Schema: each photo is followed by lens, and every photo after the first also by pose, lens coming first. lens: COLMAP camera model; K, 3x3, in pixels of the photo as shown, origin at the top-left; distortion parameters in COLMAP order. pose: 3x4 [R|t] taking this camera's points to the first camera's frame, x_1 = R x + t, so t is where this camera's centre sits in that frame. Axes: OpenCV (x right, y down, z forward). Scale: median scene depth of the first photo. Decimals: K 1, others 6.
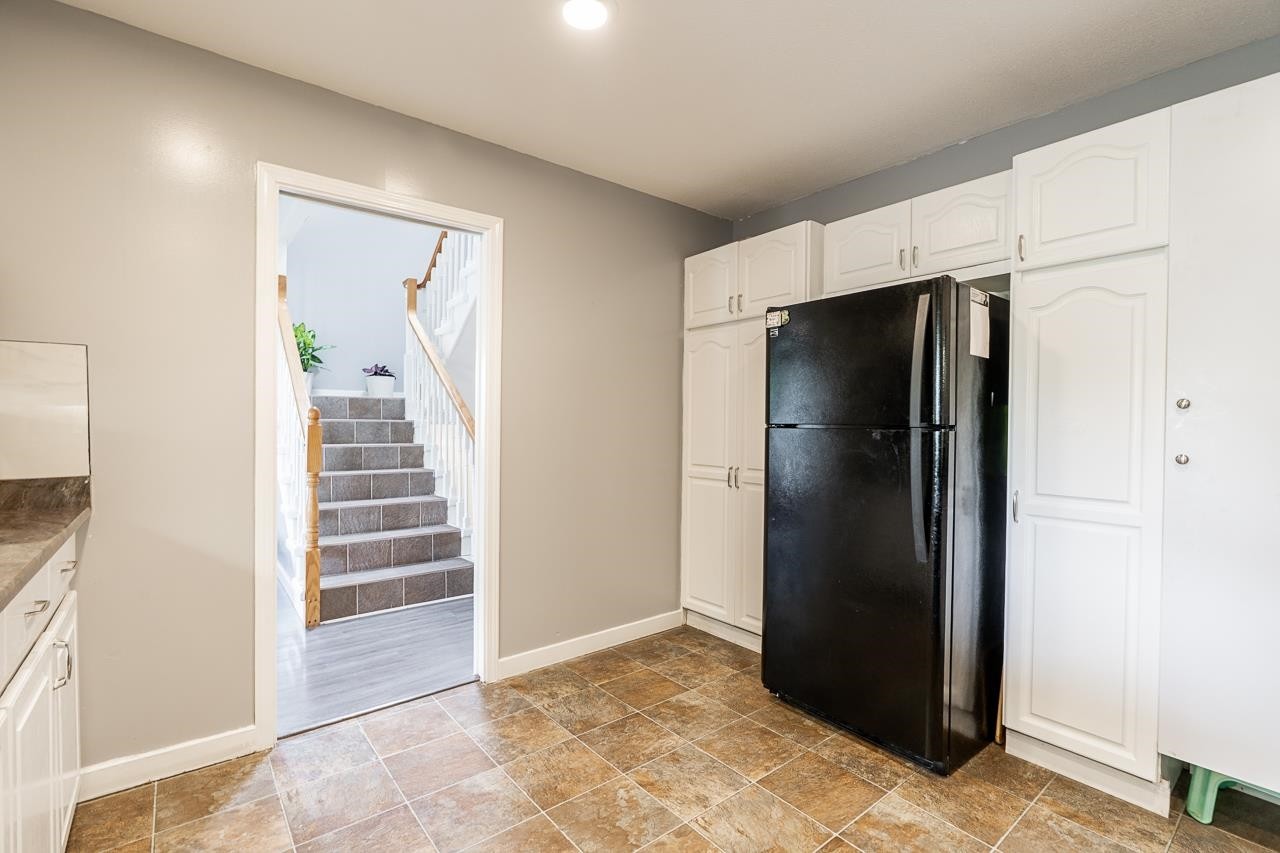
lens RADIAL K [[573.1, 0, 646.3], [0, 573.1, 436.3], [0, 0, 1]] dist [-0.000630, -0.000033]
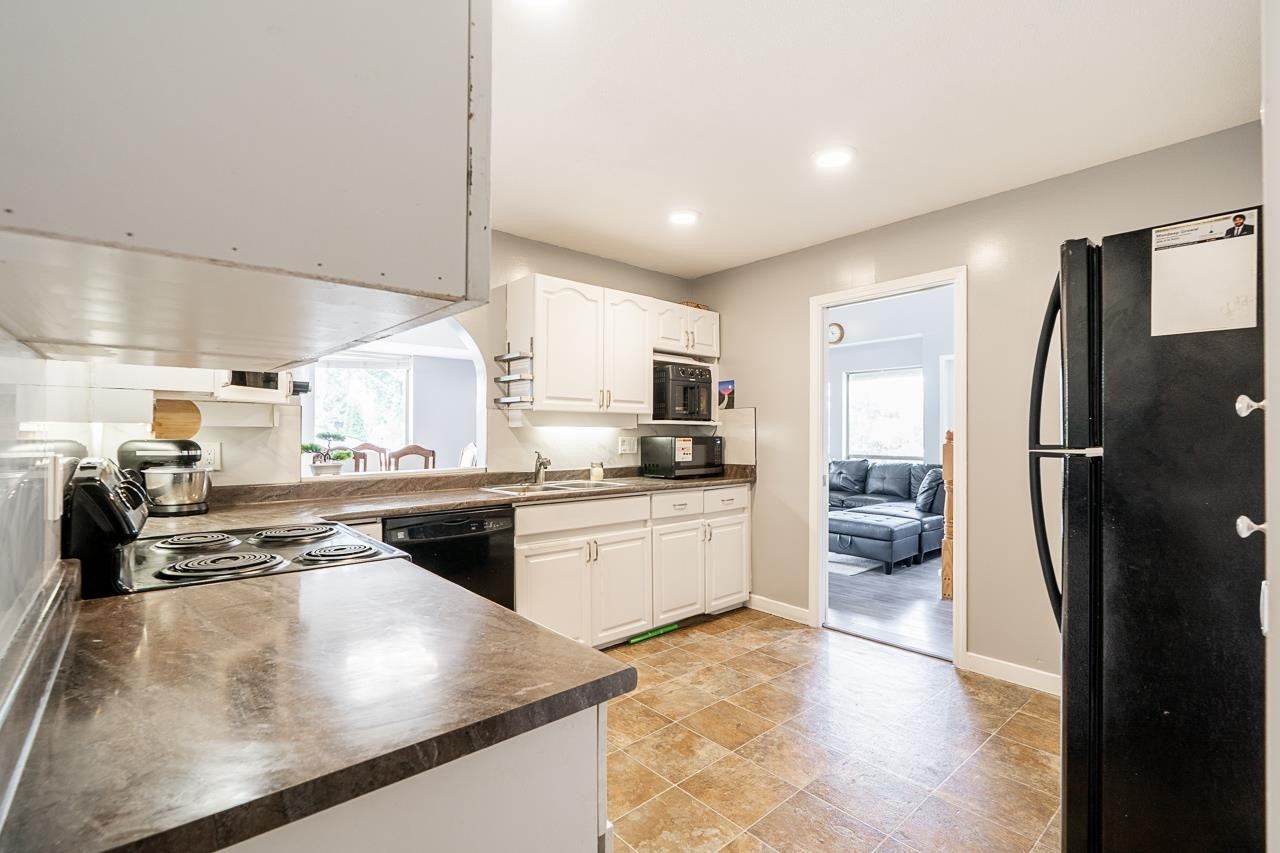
lens RADIAL K [[578.7, 0, 640.6], [0, 578.7, 427.3], [0, 0, 1]] dist [-0.003217, 0.000618]
pose [[0.032586, -0.001599, -0.999468, 1.171103], [0.001284, 0.999998, -0.001558, -0.053674], [0.999468, -0.001233, 0.032588, 1.037517]]
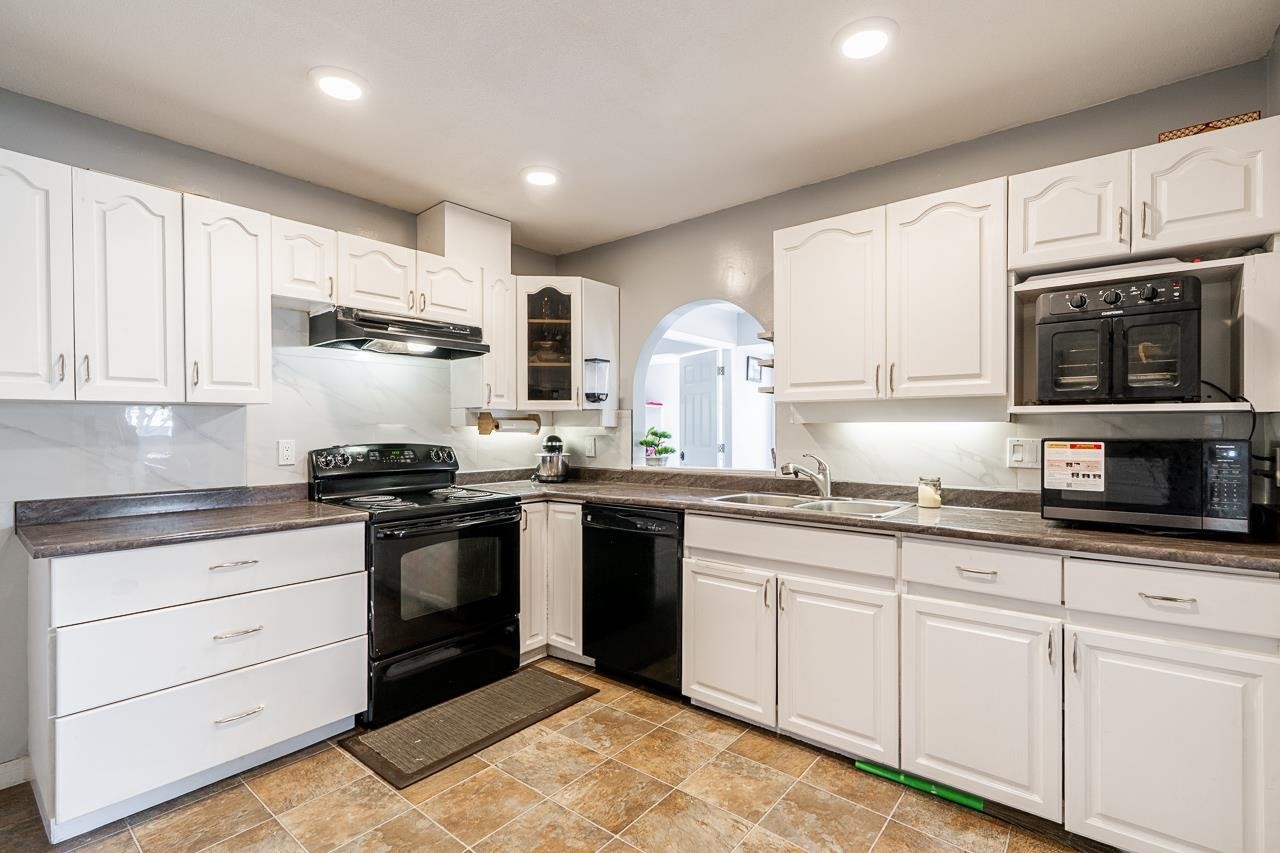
lens RADIAL K [[578.7, 0, 642.7], [0, 578.7, 430.3], [0, 0, 1]] dist [-0.003217, 0.000618]
pose [[-0.980359, 0.007125, -0.197092, 0.108188], [0.007744, 0.999967, -0.002371, -0.041453], [0.197069, -0.003851, -0.980382, 1.987320]]
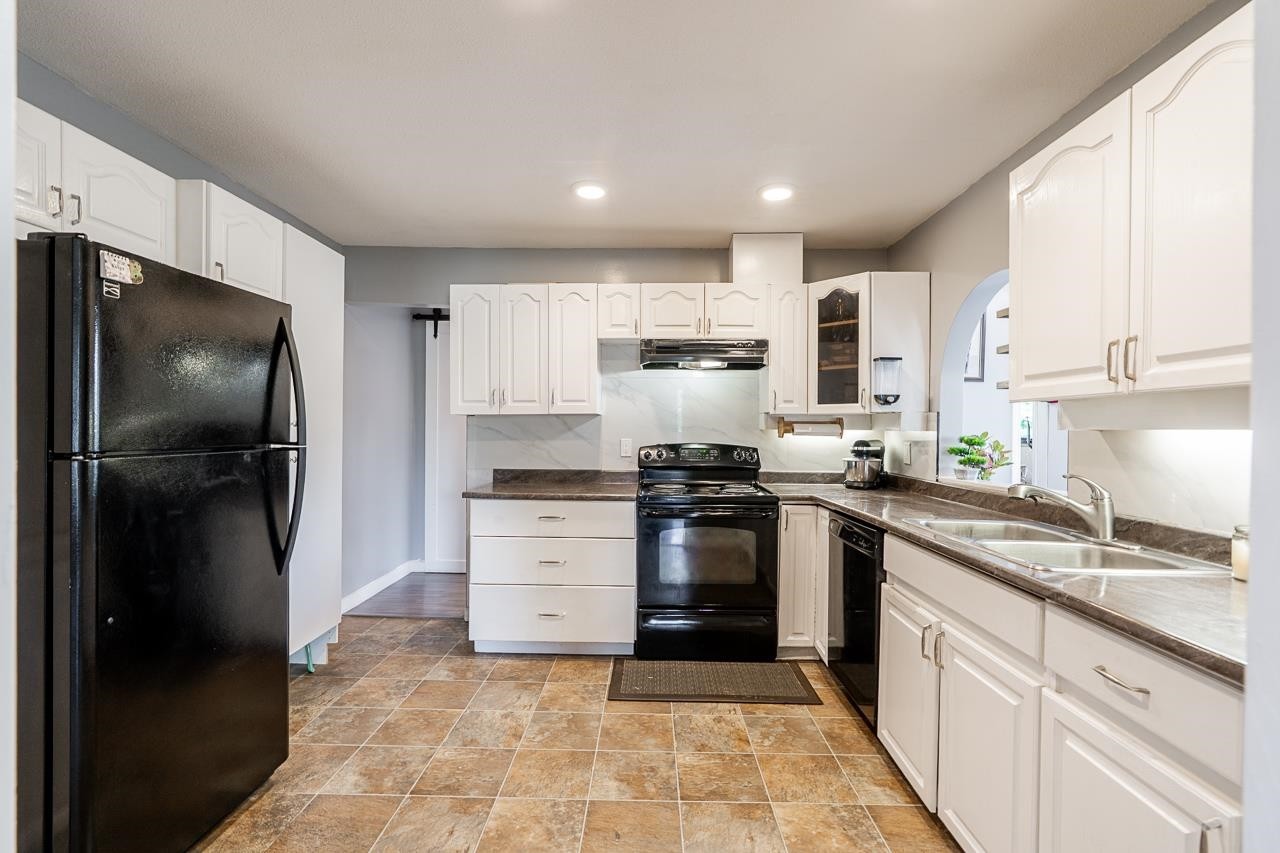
lens RADIAL K [[578.7, 0, 642.9], [0, 578.7, 430.2], [0, 0, 1]] dist [-0.003217, 0.000618]
pose [[-0.766346, -0.003062, 0.642421, -0.573658], [-0.007547, 0.999963, -0.004236, -0.048625], [-0.642384, -0.008094, -0.766340, 1.911656]]
